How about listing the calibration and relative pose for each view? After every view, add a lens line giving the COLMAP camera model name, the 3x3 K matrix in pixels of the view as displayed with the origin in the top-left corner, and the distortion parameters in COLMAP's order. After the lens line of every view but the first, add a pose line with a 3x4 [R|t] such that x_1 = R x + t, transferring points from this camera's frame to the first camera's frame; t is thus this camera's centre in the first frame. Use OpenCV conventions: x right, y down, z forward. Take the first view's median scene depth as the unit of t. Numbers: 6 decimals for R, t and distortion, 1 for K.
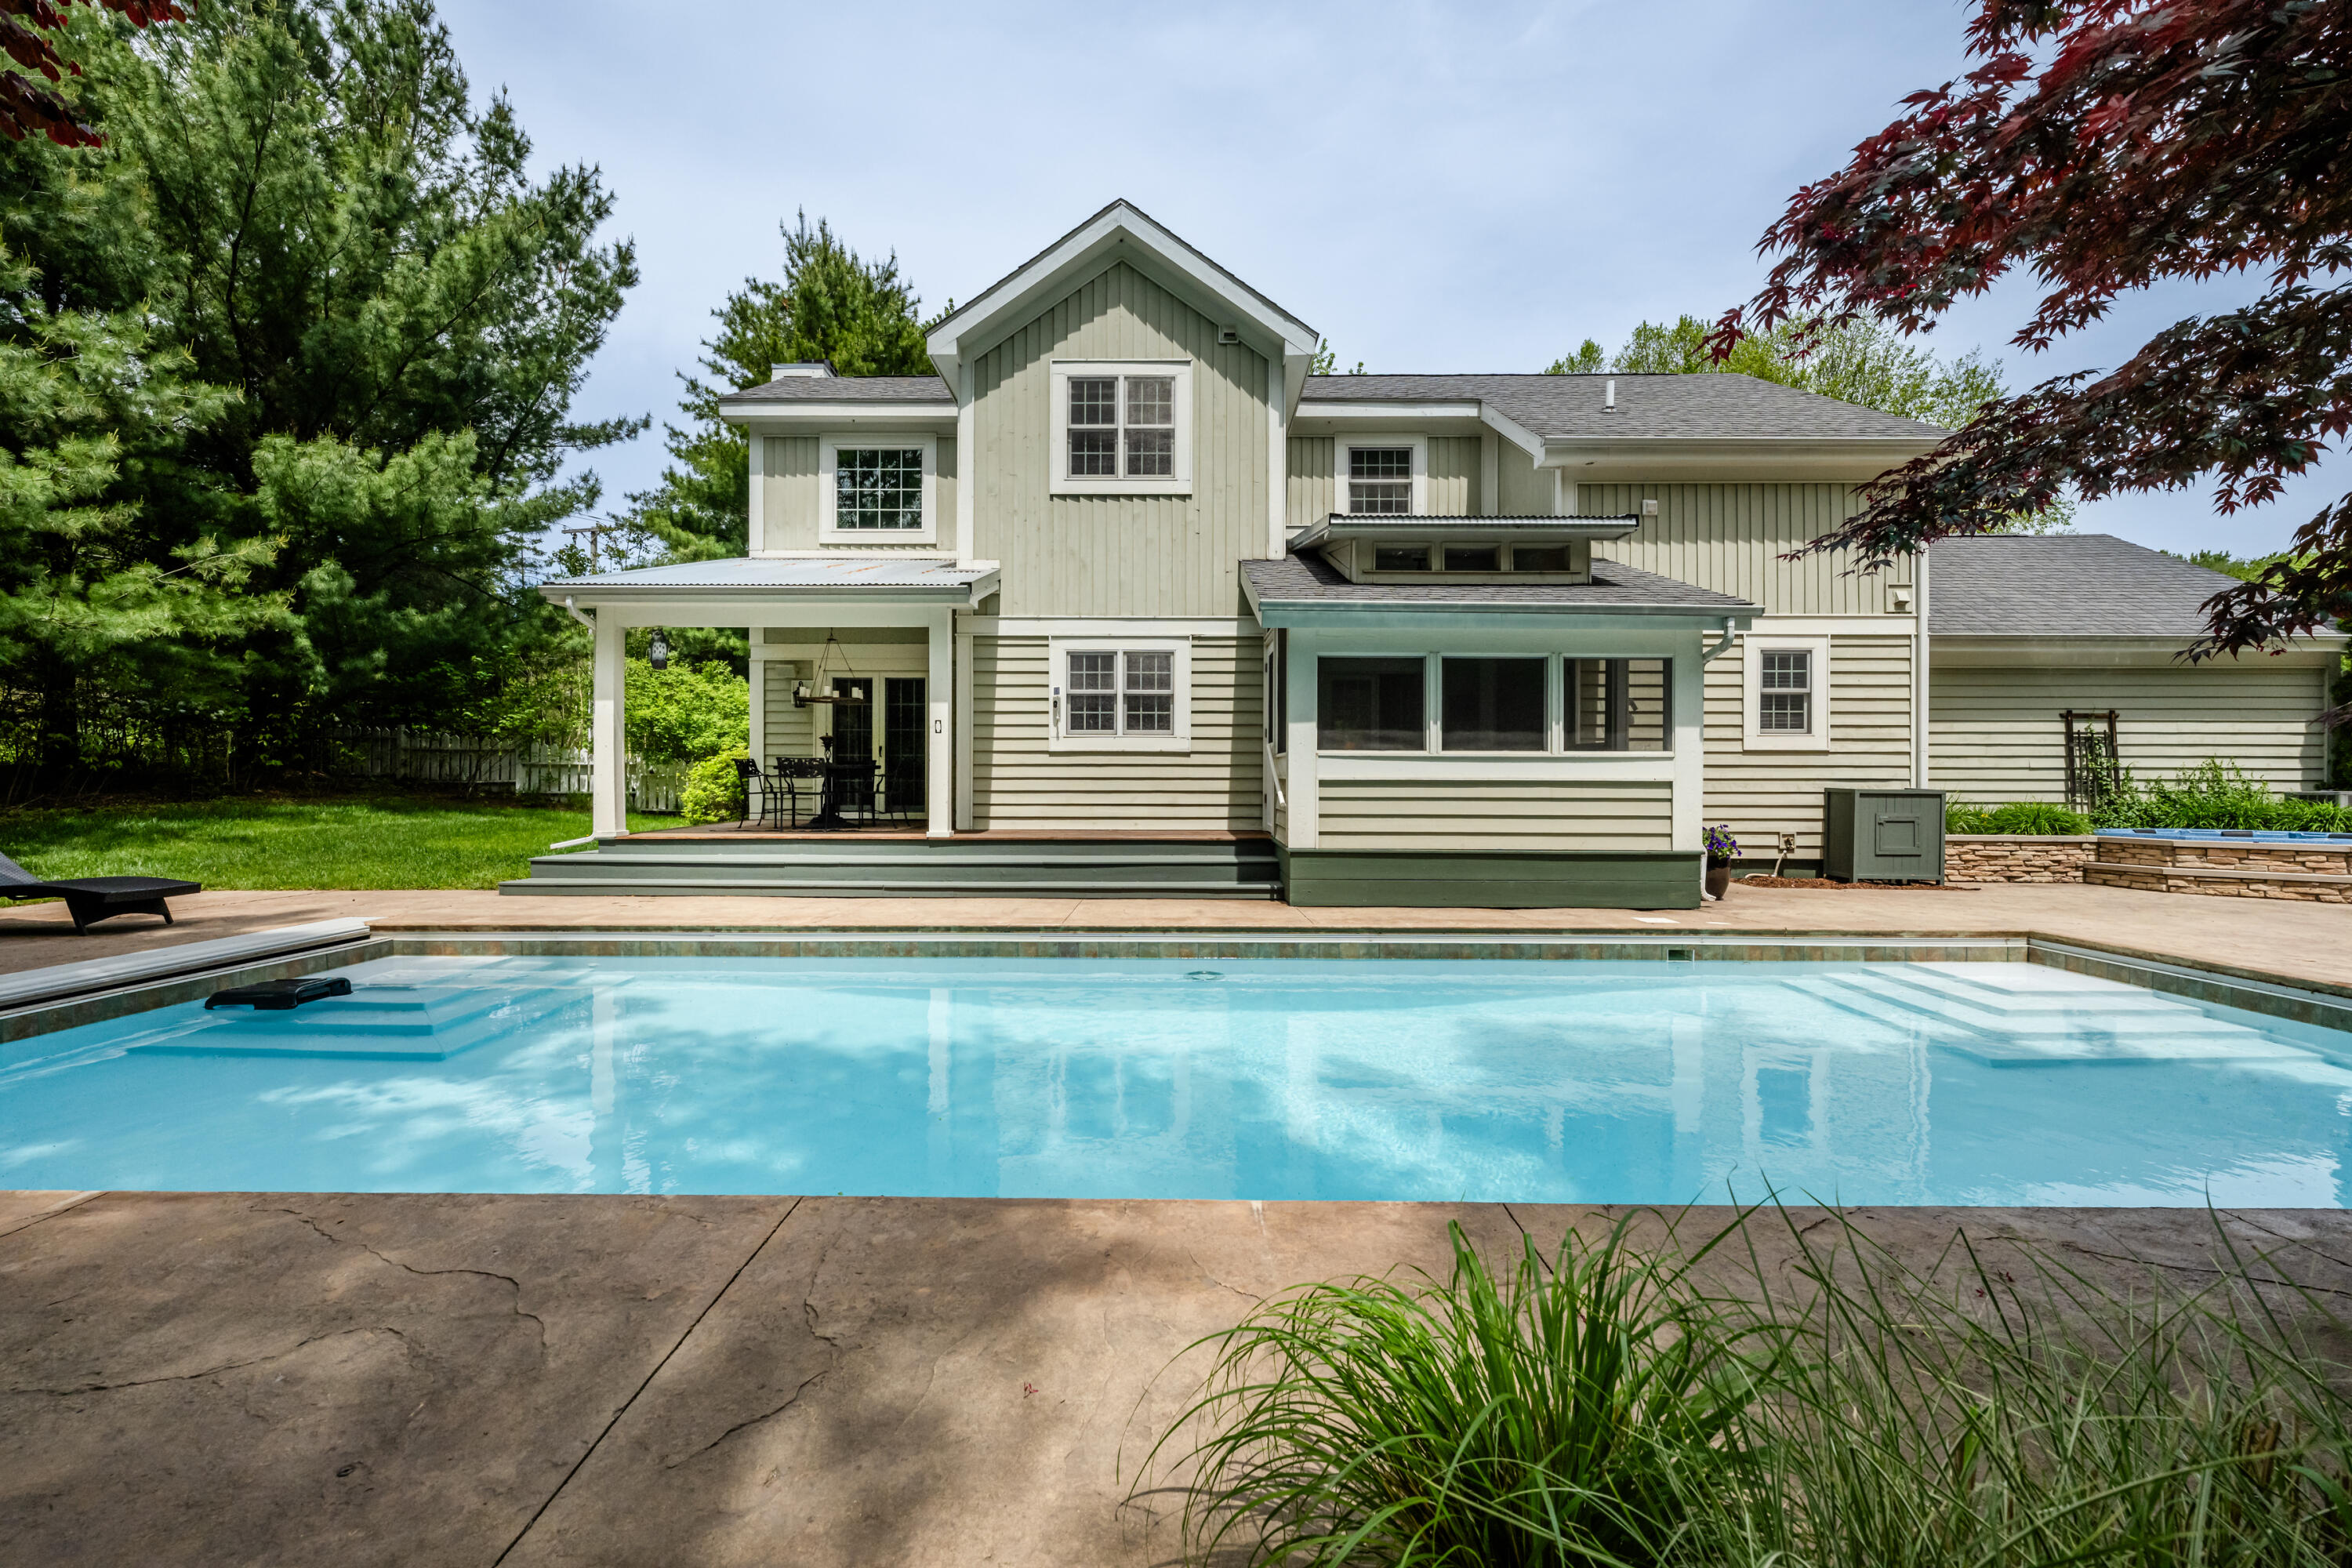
lens RADIAL K [[941.3, 0, 1176.1], [0, 941.3, 776.3], [0, 0, 1]] dist [0.001262, 0.000112]
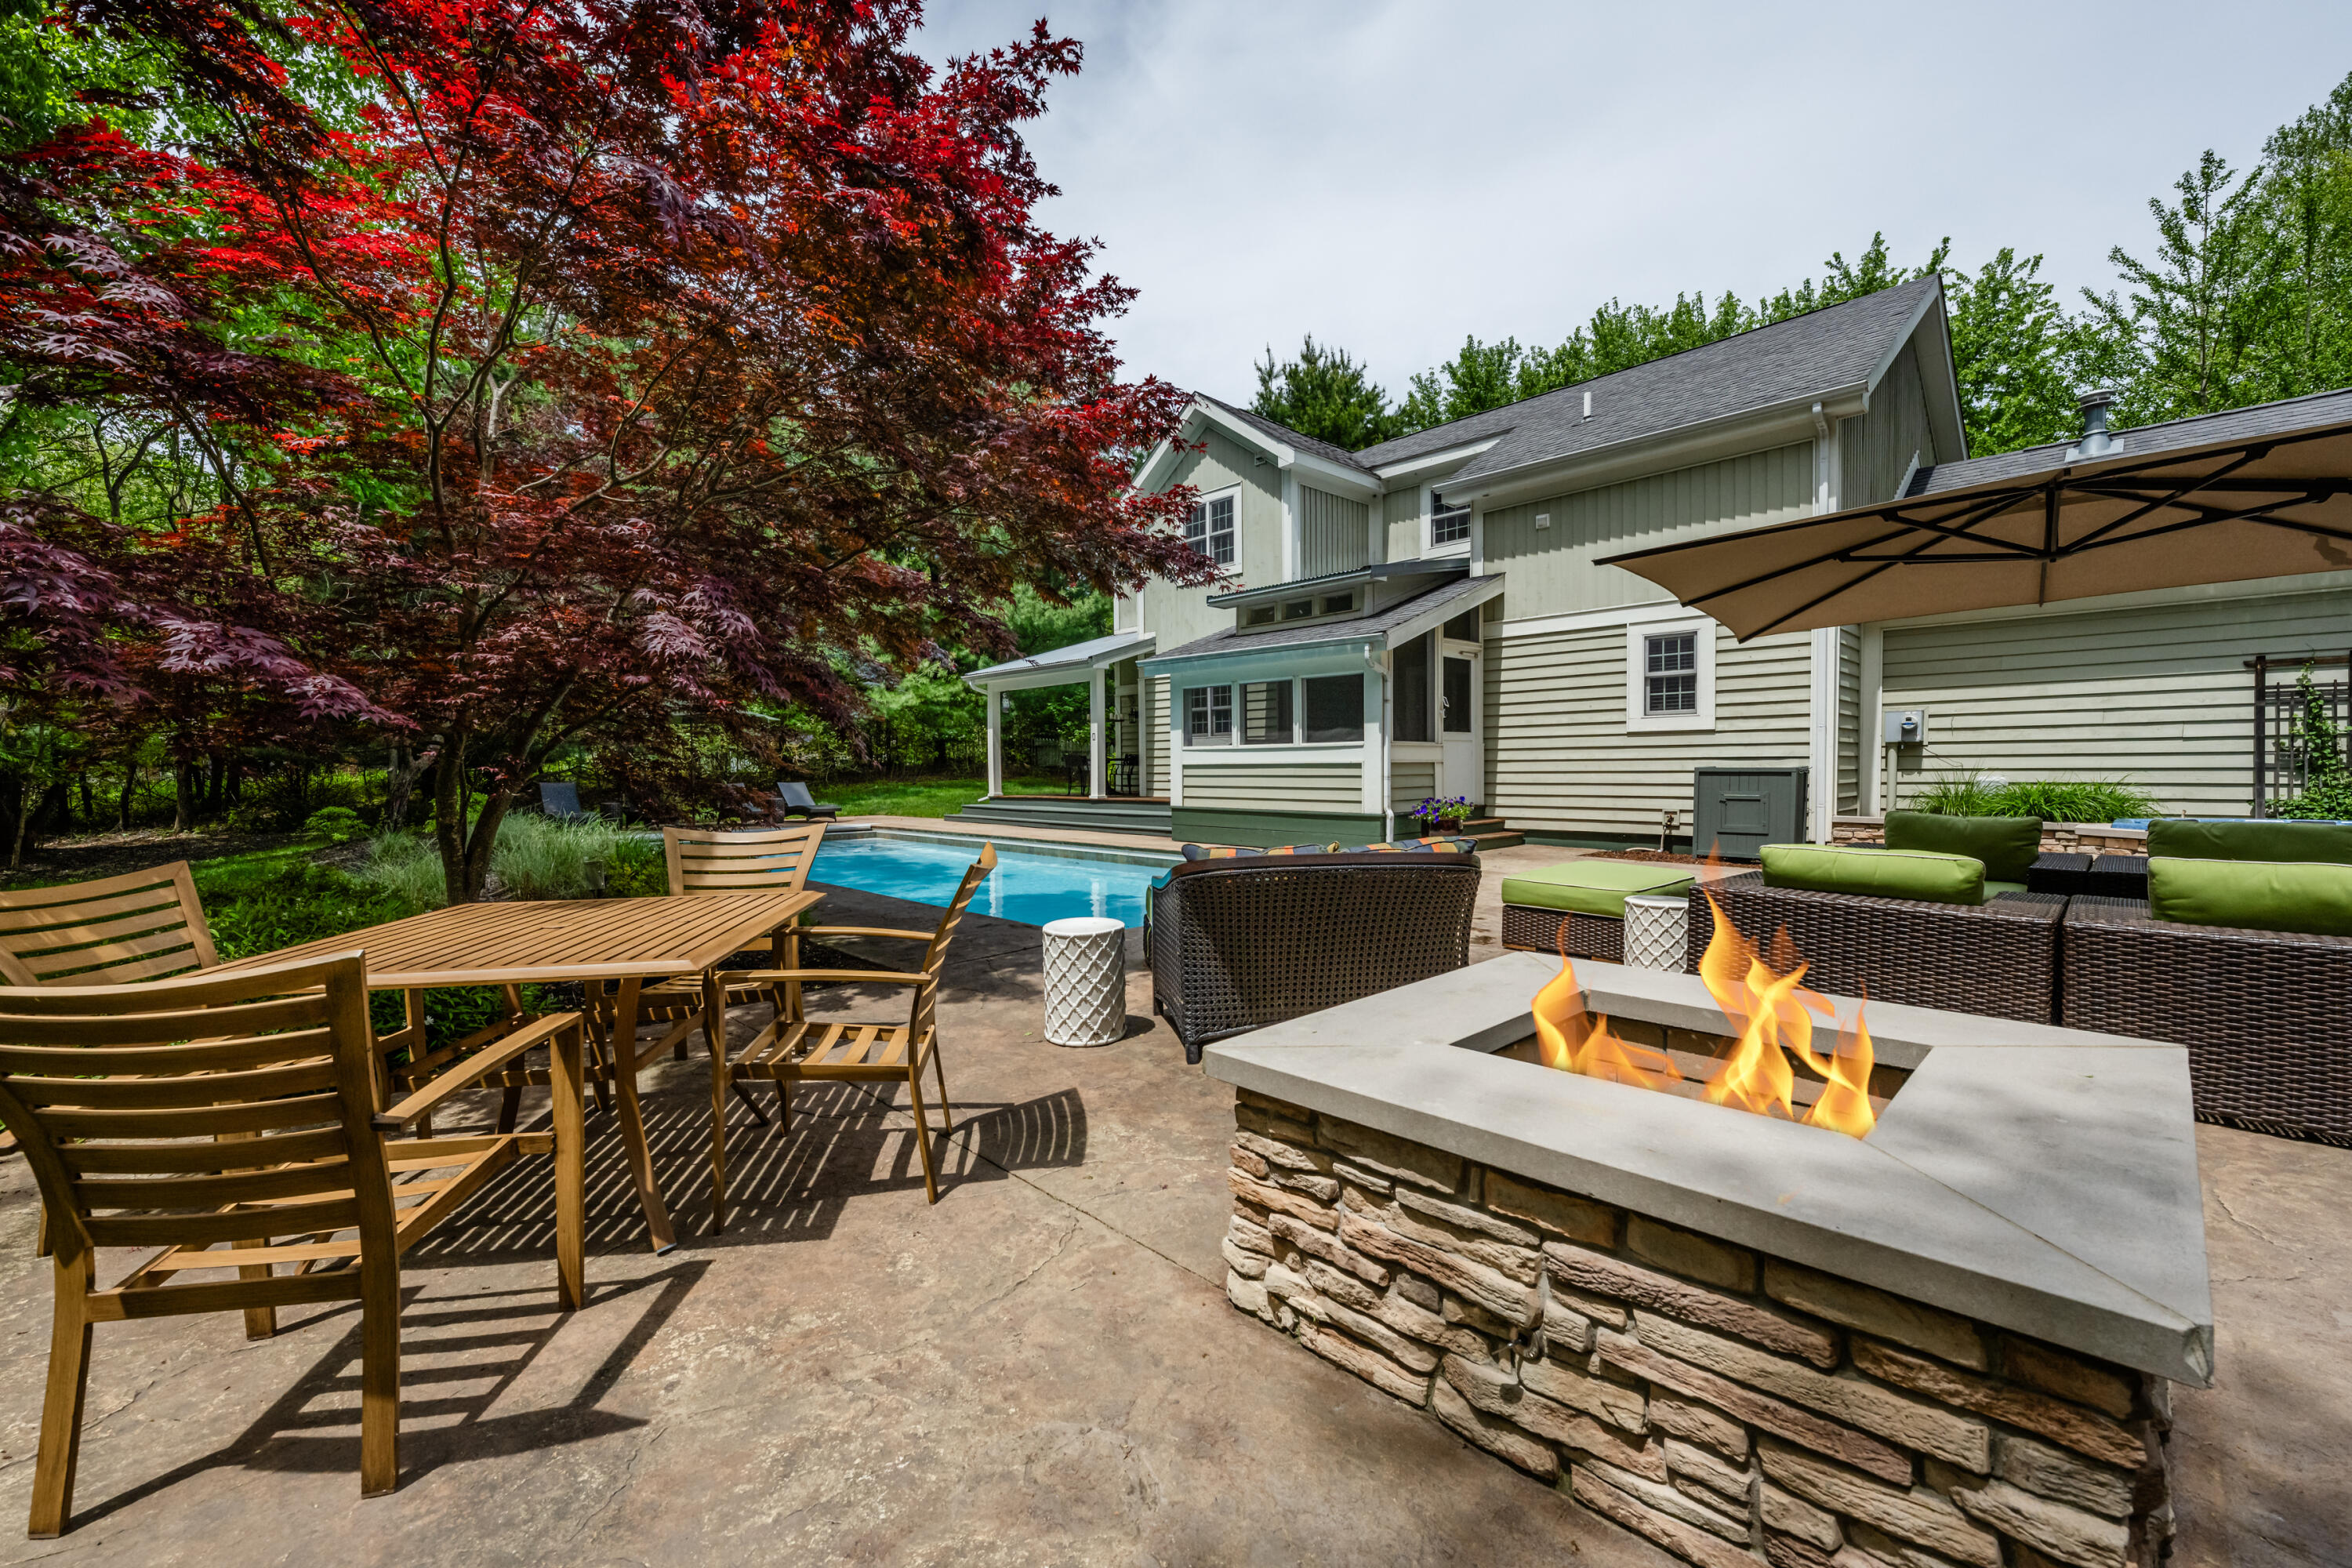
lens RADIAL K [[941.3, 0, 1155.2], [0, 941.3, 789.2], [0, 0, 1]] dist [0.001262, 0.000112]
pose [[0.683885, 0.008818, -0.729537, 0.984093], [0.010754, 0.999697, 0.022164, 0.007471], [0.729511, -0.023003, 0.683582, -0.121631]]
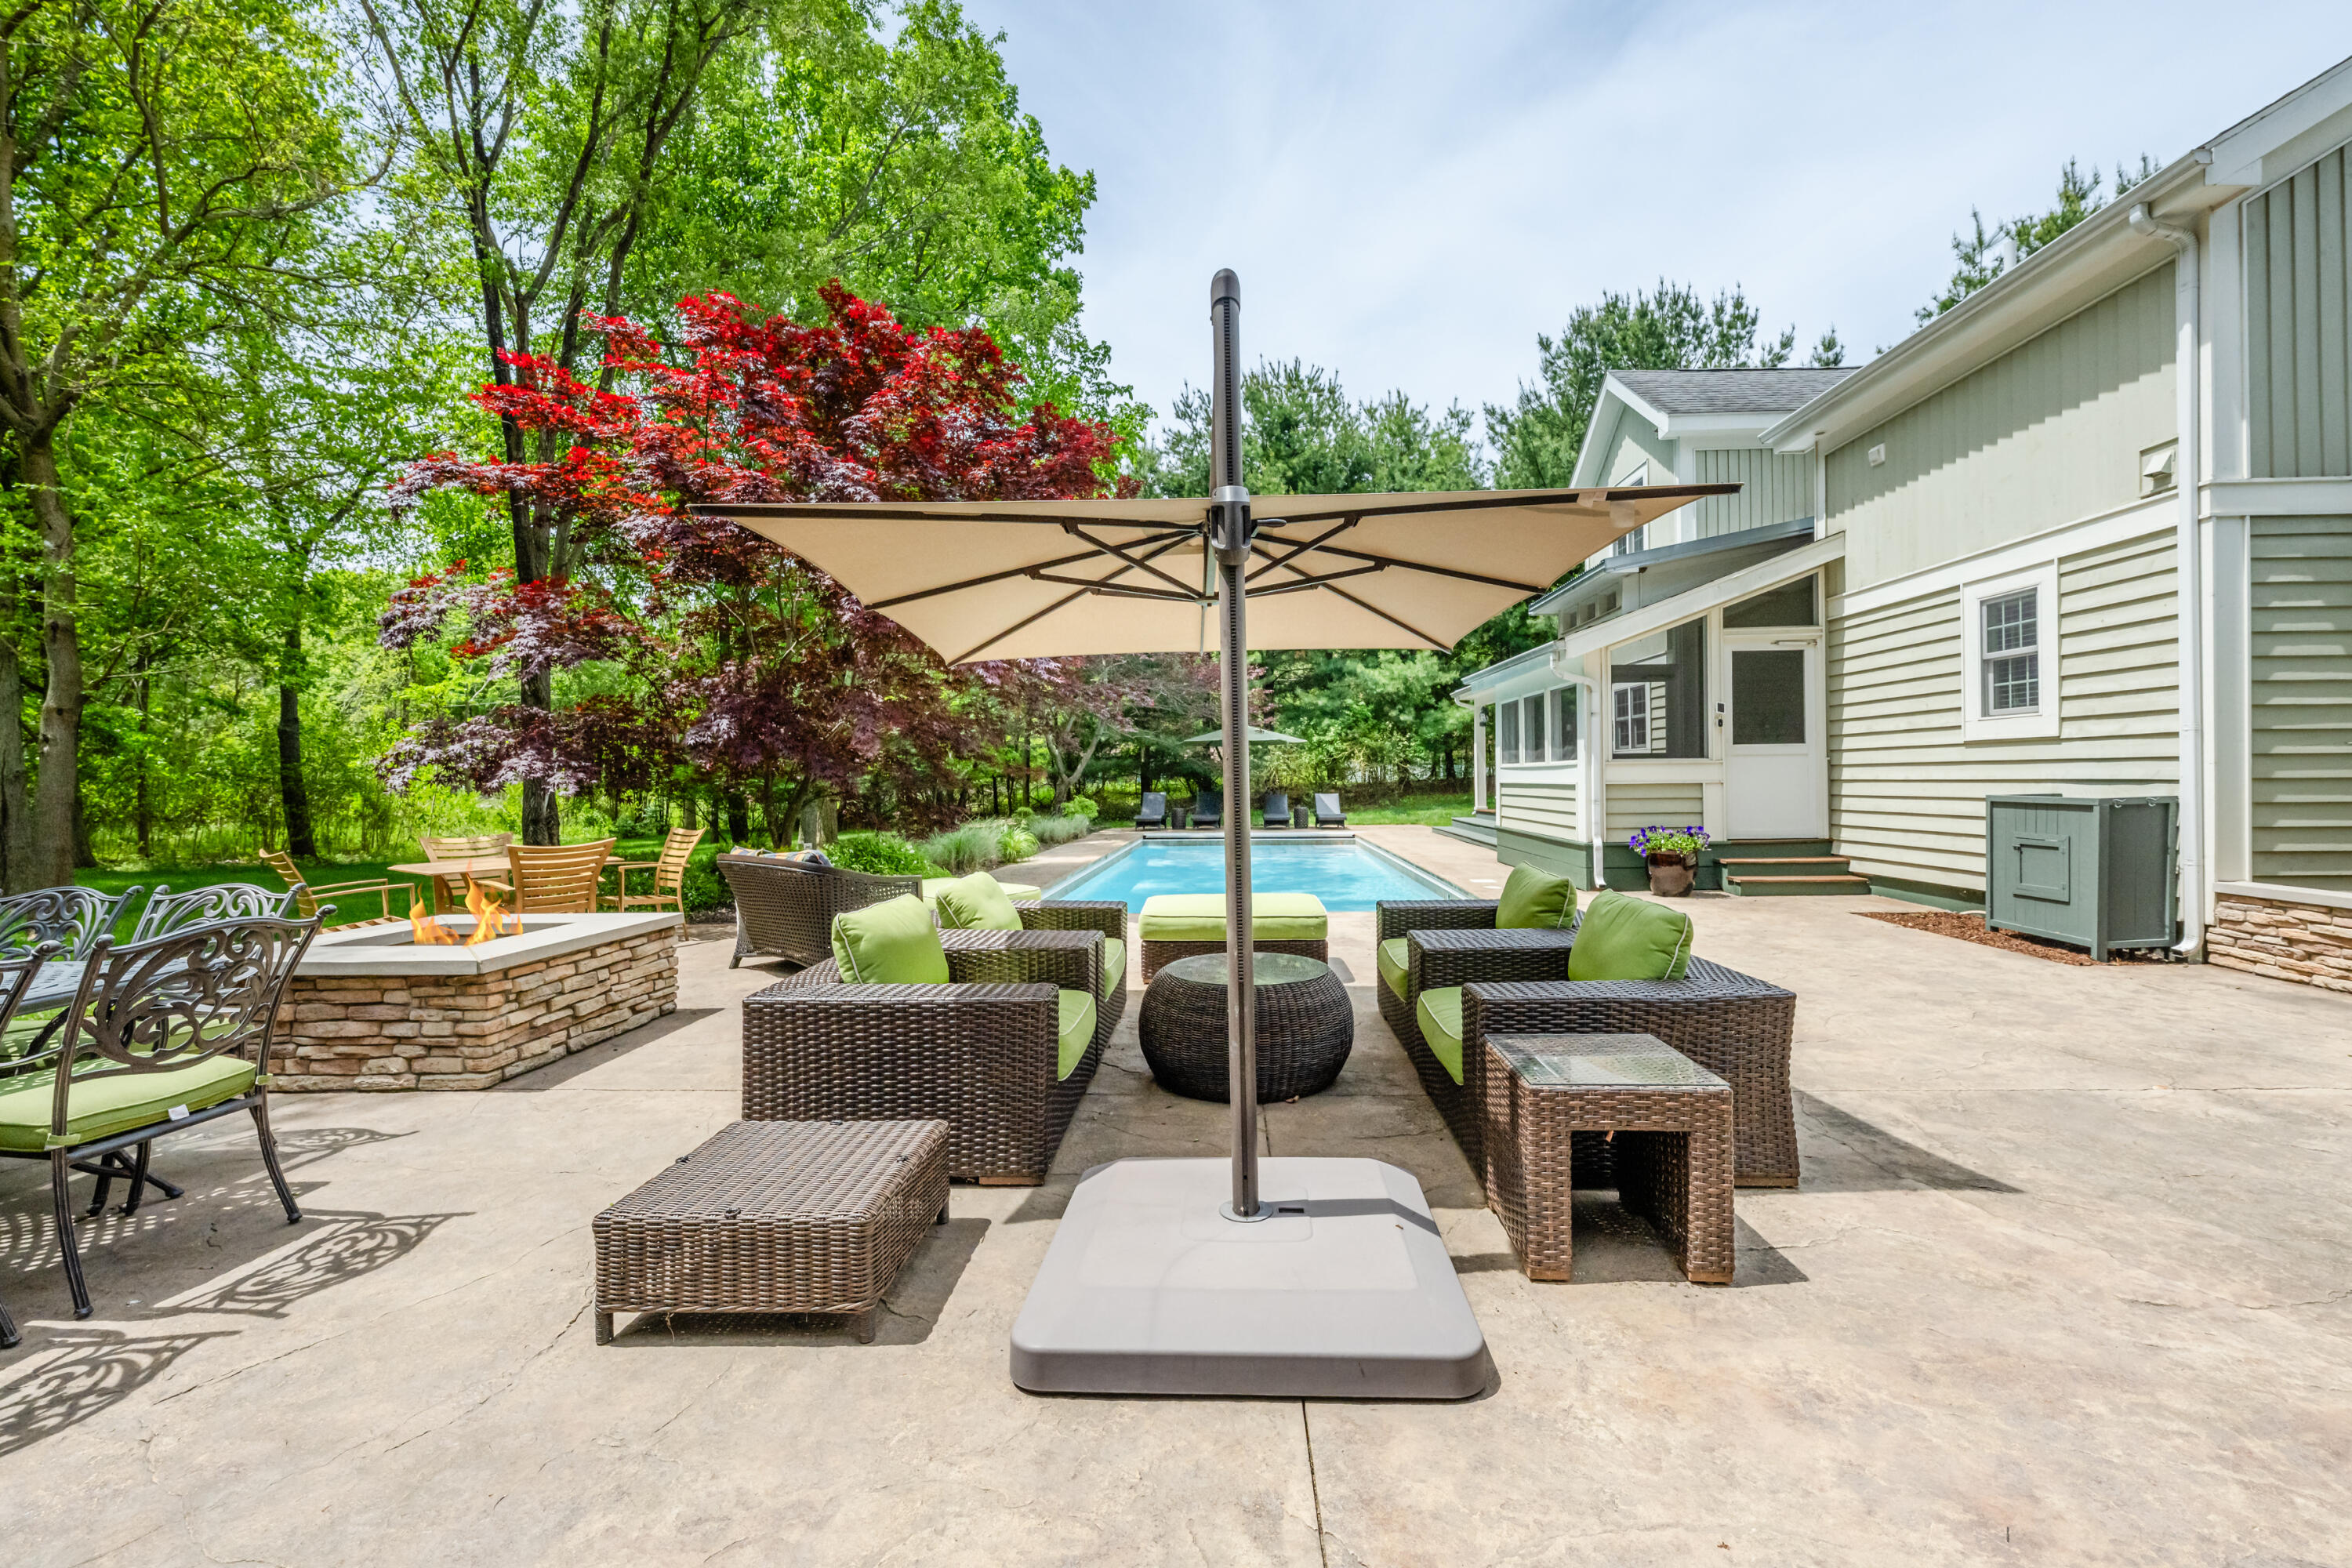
lens RADIAL K [[941.3, 0, 1180.4], [0, 941.3, 789.0], [0, 0, 1]] dist [0.001262, 0.000112]
pose [[-0.056480, 0.008227, -0.998370, 1.330366], [0.009731, 0.999923, 0.007689, -0.001899], [0.998356, -0.009281, -0.056556, 0.415799]]
